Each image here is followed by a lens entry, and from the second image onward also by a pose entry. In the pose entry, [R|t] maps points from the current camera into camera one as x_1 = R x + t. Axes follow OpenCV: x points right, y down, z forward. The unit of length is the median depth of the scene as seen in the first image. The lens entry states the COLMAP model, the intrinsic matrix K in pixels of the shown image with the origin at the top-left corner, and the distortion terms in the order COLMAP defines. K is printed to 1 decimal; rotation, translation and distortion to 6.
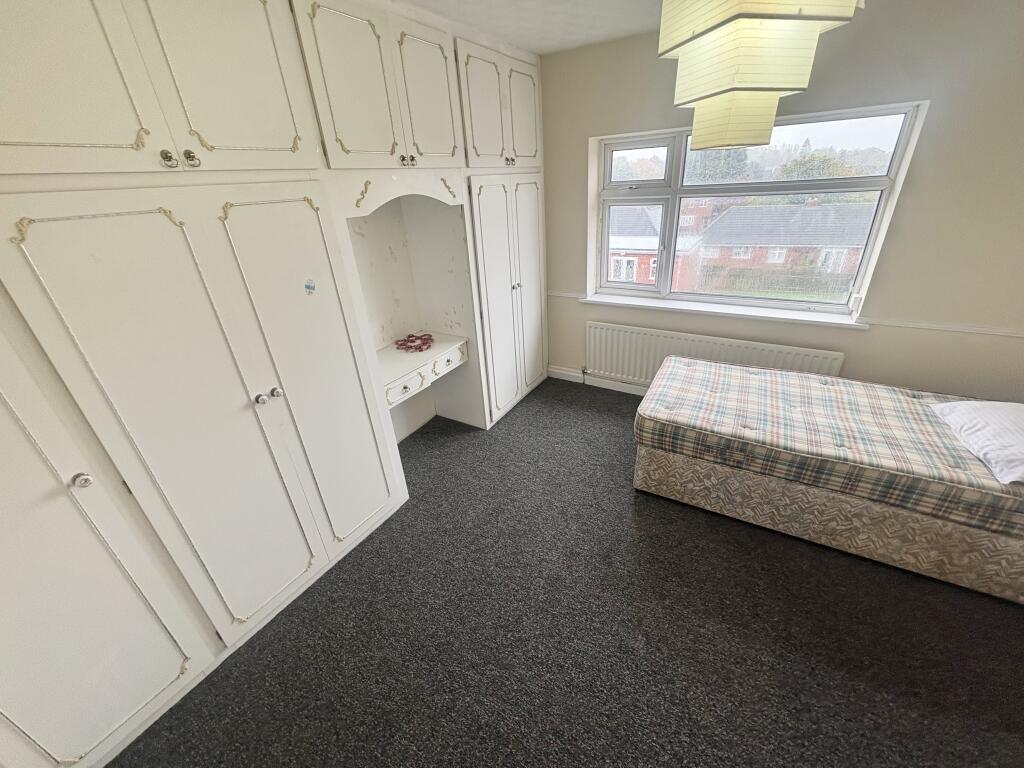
lens RADIAL K [[407.3, 0, 514.6], [0, 407.3, 380.6], [0, 0, 1]] dist [-0.003738, -0.000603]
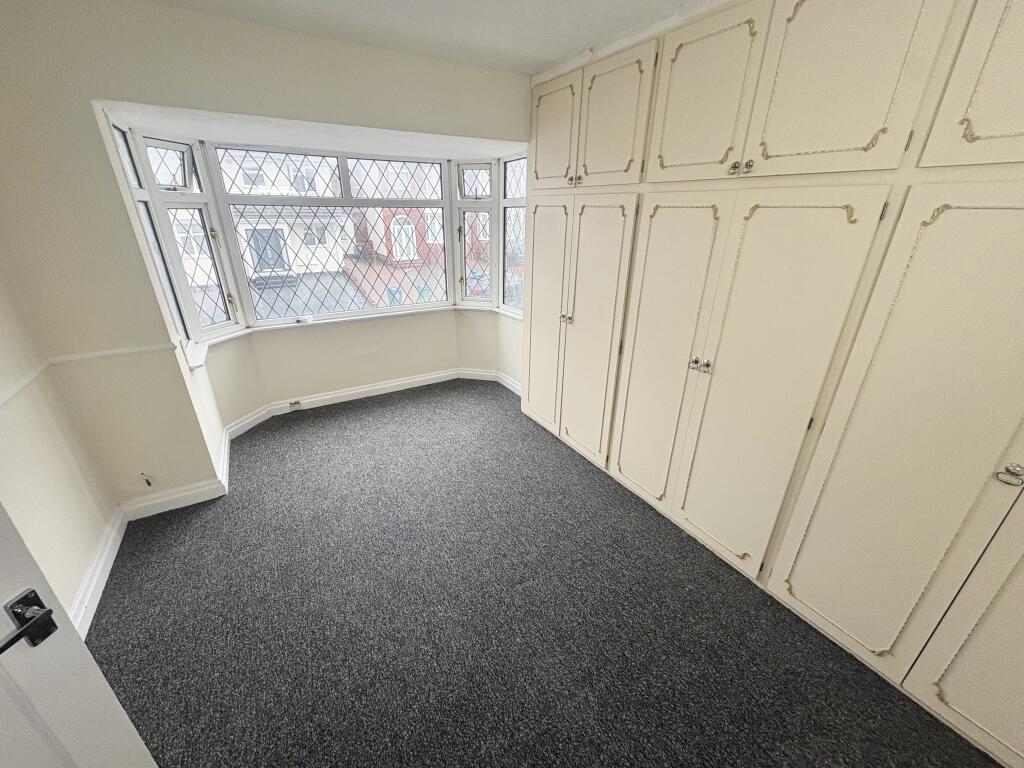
lens RADIAL K [[407.3, 0, 512.3], [0, 407.3, 386.6], [0, 0, 1]] dist [-0.003738, -0.000603]
pose [[-0.470379, 0.413143, -0.779780, 0.875222], [-0.359565, 0.717233, 0.596901, -0.653245], [0.805889, 0.561151, -0.188820, 1.226933]]
